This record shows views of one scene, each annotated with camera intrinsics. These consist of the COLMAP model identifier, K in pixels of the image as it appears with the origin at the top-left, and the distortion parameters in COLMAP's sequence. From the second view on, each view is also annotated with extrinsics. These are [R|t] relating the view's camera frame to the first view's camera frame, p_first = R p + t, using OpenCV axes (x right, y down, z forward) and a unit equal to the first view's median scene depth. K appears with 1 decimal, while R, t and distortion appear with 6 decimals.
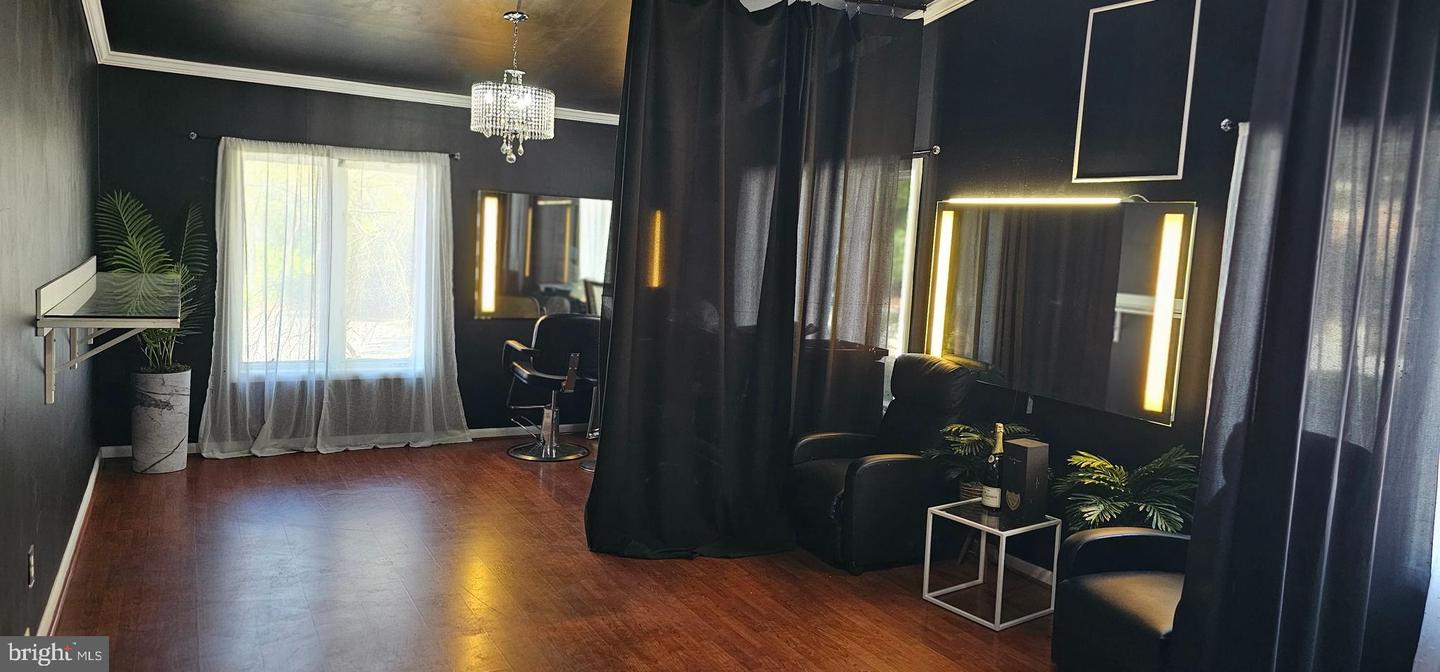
lens RADIAL K [[956.6, 0, 720.4], [0, 956.6, 327.5], [0, 0, 1]] dist [0.068293, -0.067173]
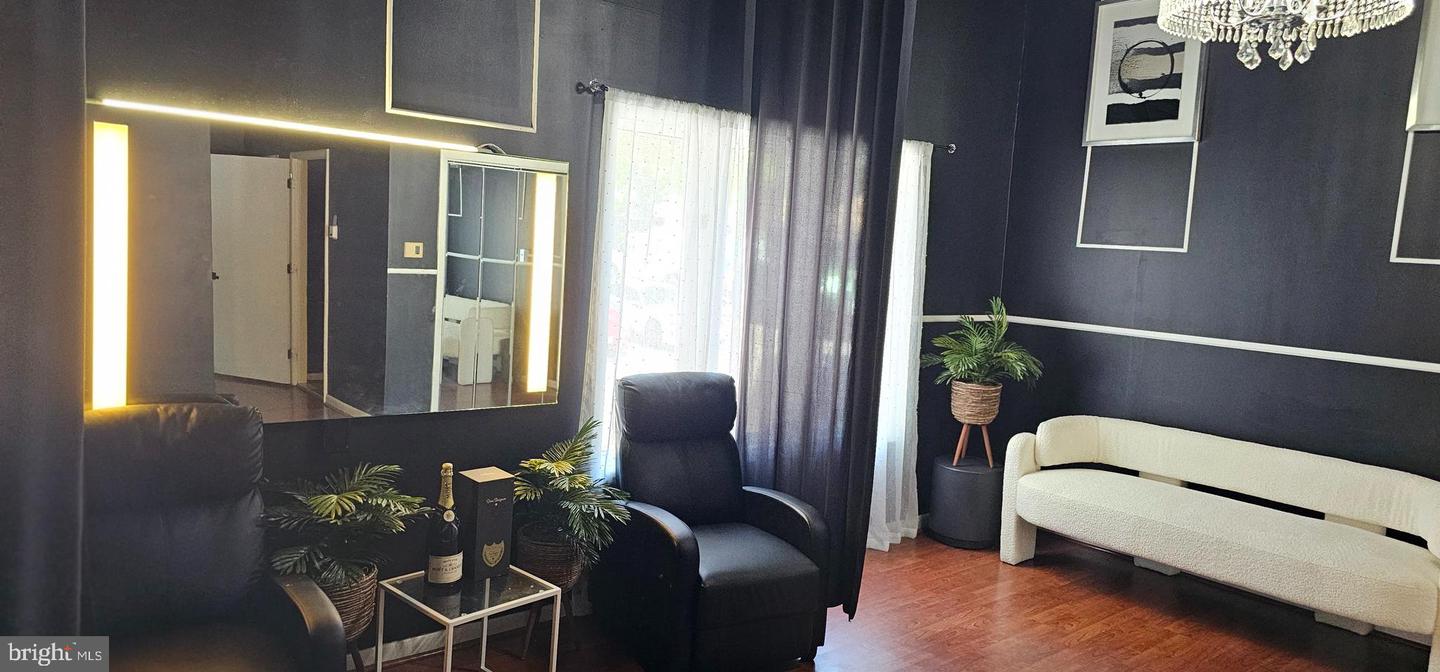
lens RADIAL K [[956.6, 0, 731.8], [0, 956.6, 332.6], [0, 0, 1]] dist [0.068293, -0.067173]
pose [[-0.211971, -0.161571, 0.963827, -0.351569], [0.022887, 0.985147, 0.170179, -0.092369], [-0.977008, 0.058132, -0.205125, 0.792786]]
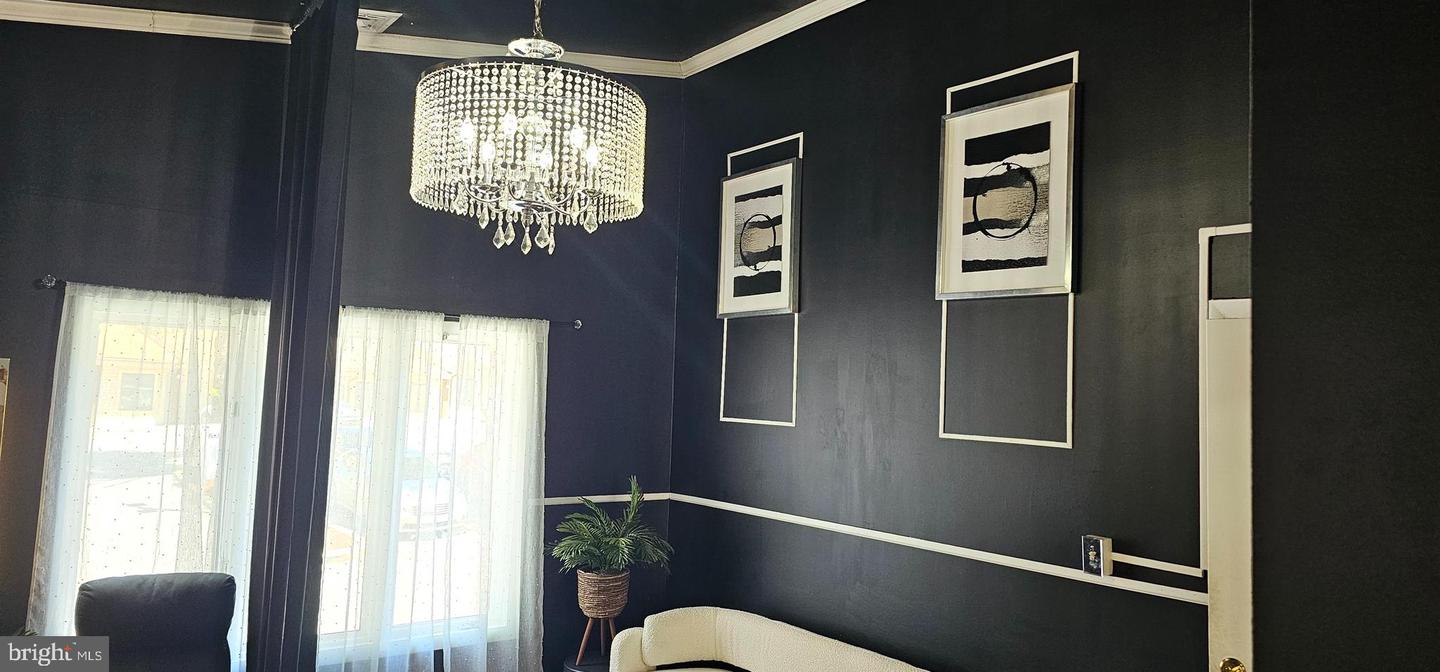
lens RADIAL K [[956.6, 0, 714.3], [0, 956.6, 322.4], [0, 0, 1]] dist [0.068293, -0.067173]
pose [[-0.139428, 0.016676, 0.990092, -0.392960], [0.052124, 0.998596, -0.009479, -0.091191], [-0.988859, 0.050286, -0.140101, 0.353418]]
